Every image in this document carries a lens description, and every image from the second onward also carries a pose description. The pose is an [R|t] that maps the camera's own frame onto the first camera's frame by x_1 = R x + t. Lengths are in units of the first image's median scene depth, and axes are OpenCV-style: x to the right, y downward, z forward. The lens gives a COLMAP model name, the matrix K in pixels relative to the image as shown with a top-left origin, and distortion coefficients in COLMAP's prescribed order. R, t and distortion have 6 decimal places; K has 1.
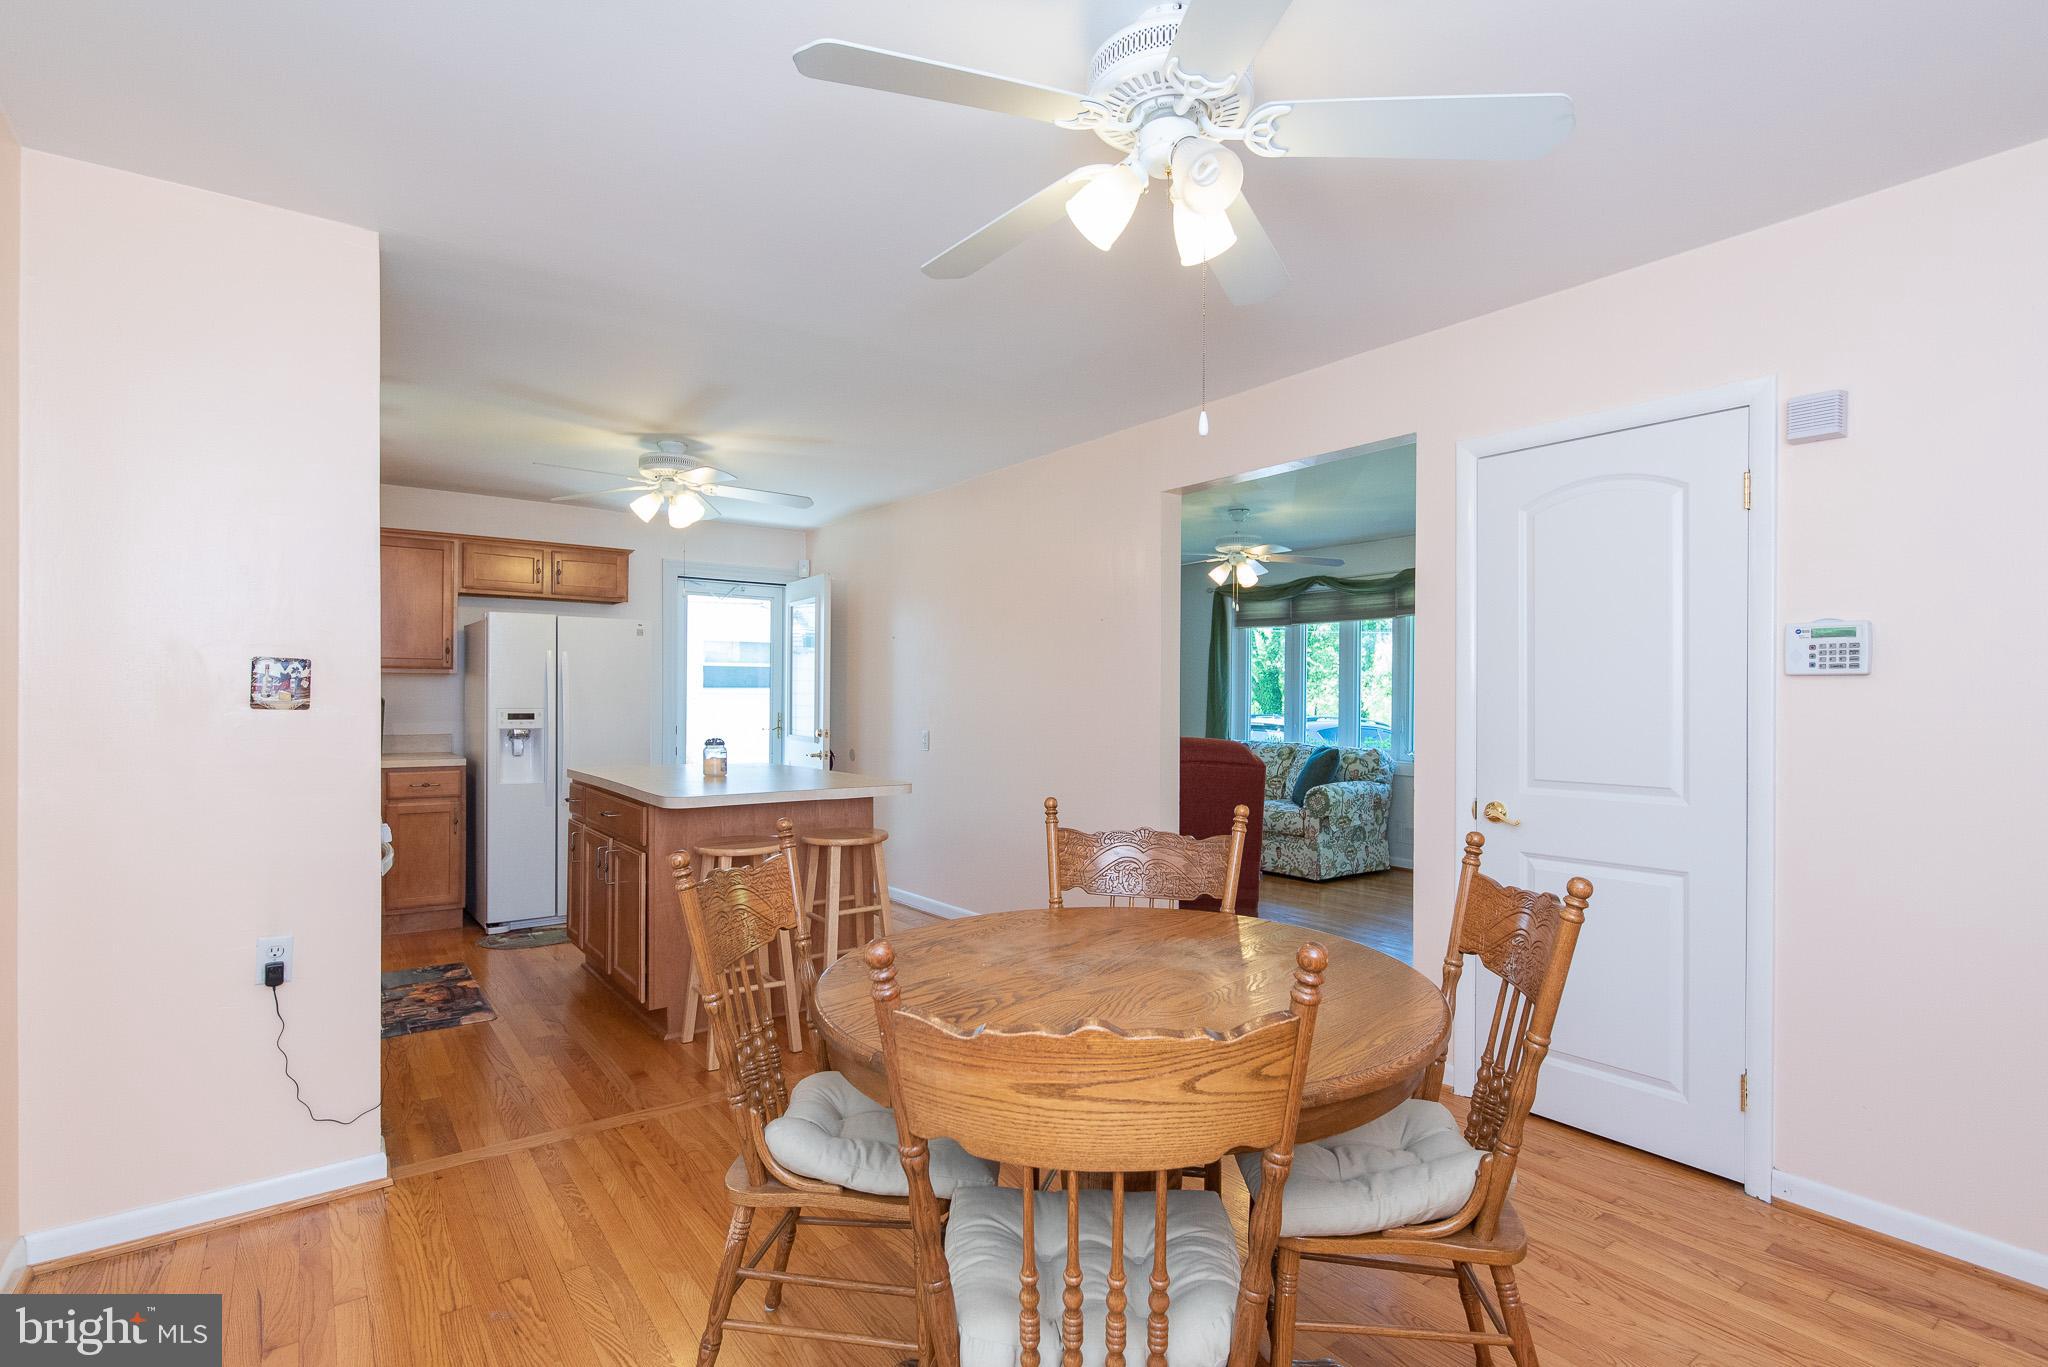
lens RADIAL K [[1018.1, 0, 1016.1], [0, 1018.1, 687.6], [0, 0, 1]] dist [0.004029, -0.002161]
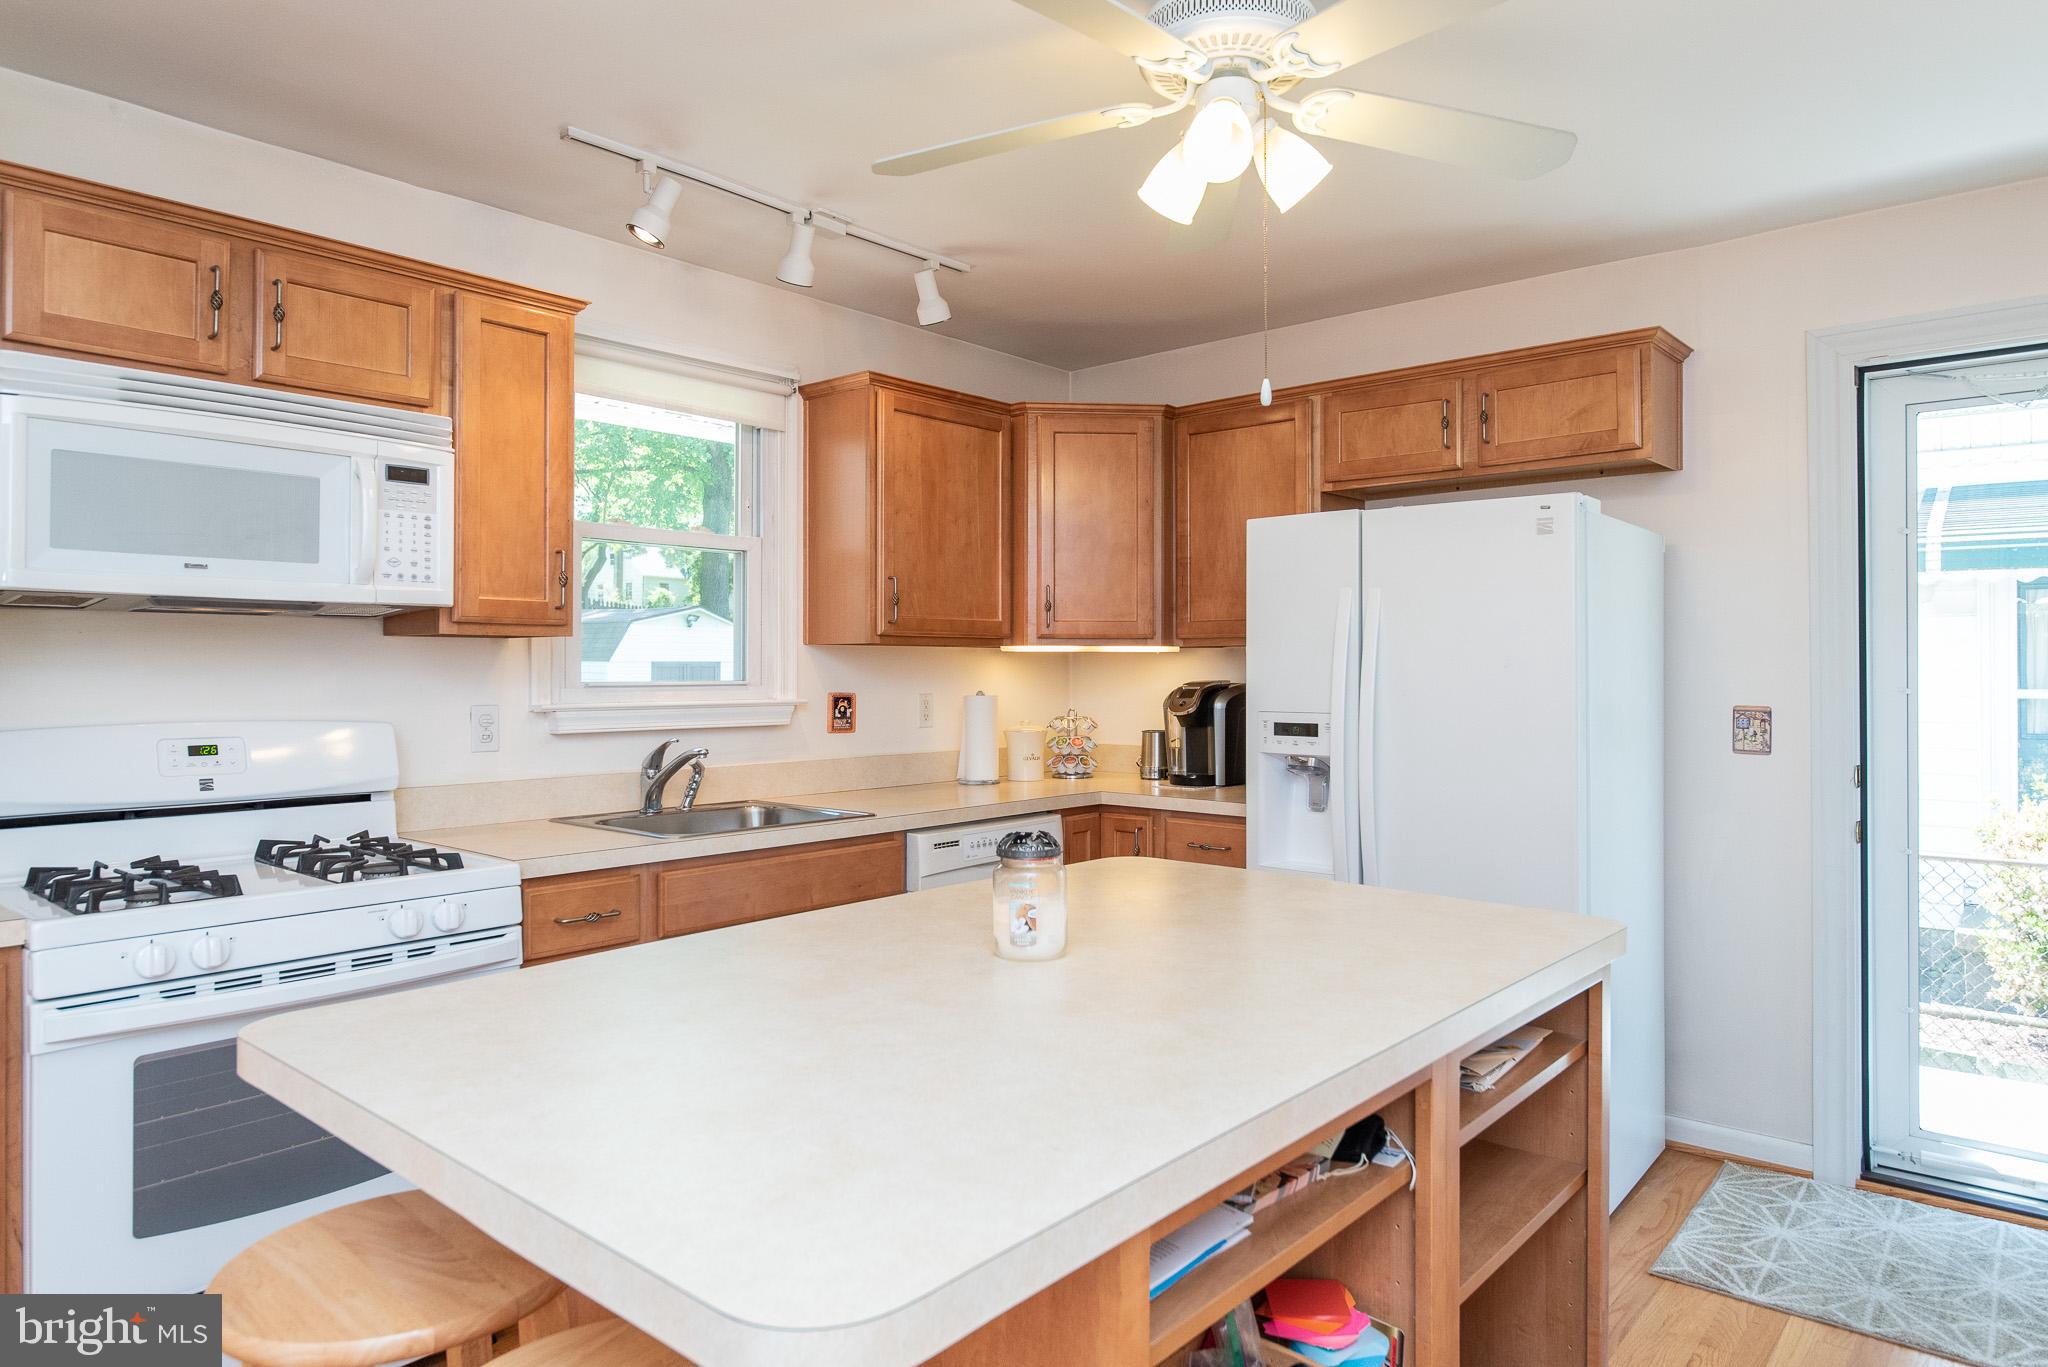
lens RADIAL K [[1235.1, 0, 1046.8], [0, 1235.1, 663.5], [0, 0, 1]] dist [0.005263, -0.004057]
pose [[0.229920, -0.011177, -0.973145, 0.054576], [0.008542, 0.999919, -0.009467, 0.001592], [0.973172, -0.006136, 0.229997, 0.748067]]
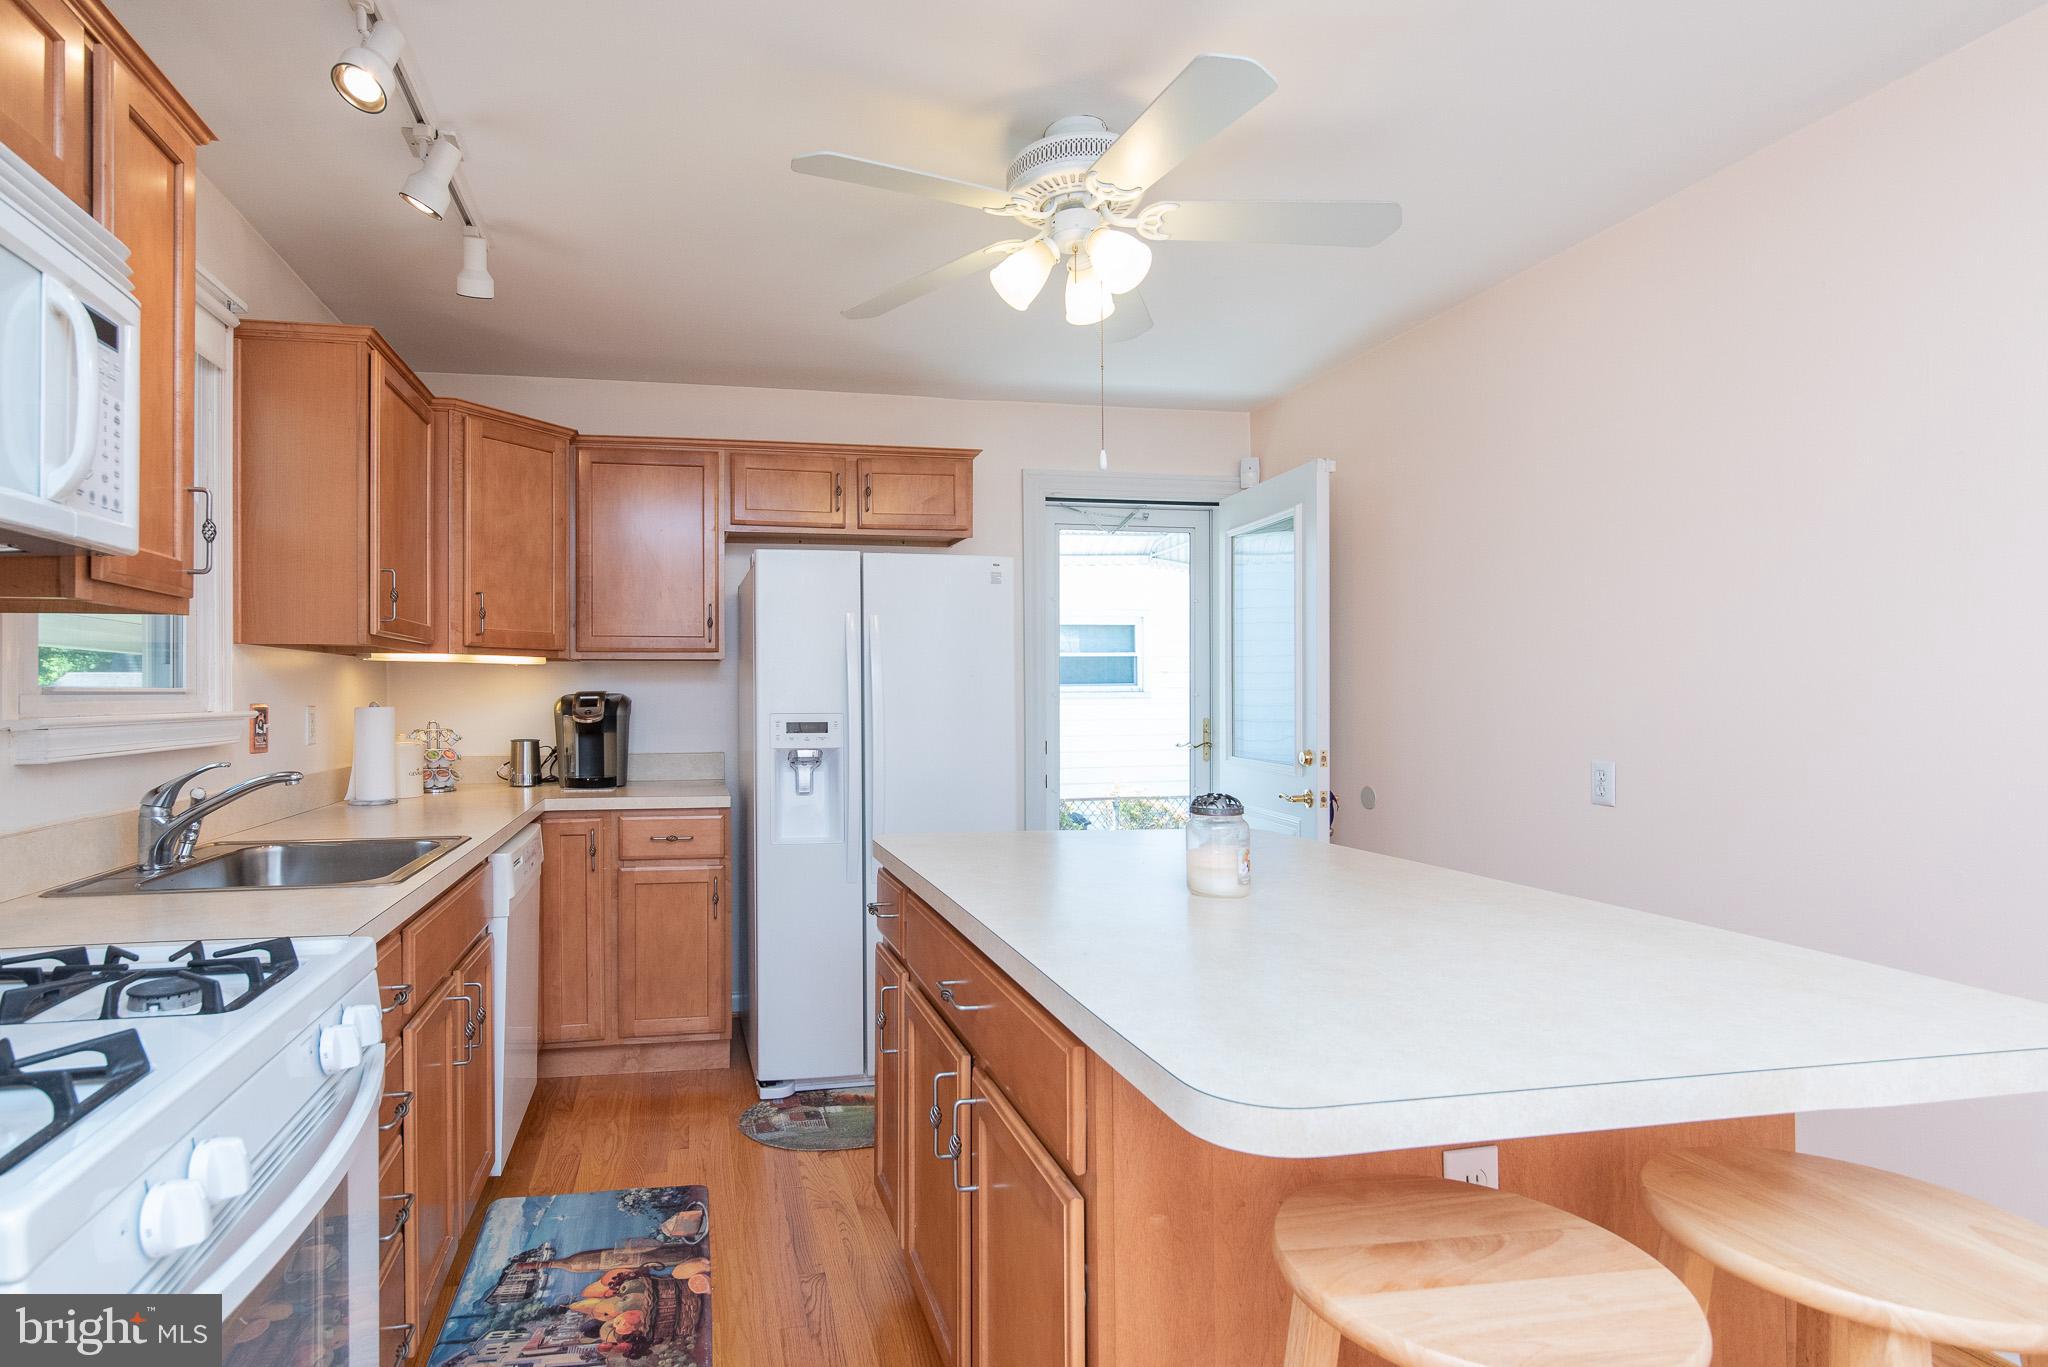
lens RADIAL K [[1018.1, 0, 864.8], [0, 1018.1, 693.7], [0, 0, 1]] dist [0.004029, -0.002161]
pose [[0.899510, -0.009159, -0.436805, -0.200650], [0.011492, 0.999930, 0.002699, 0.007698], [0.436750, -0.007447, 0.899552, 0.488078]]
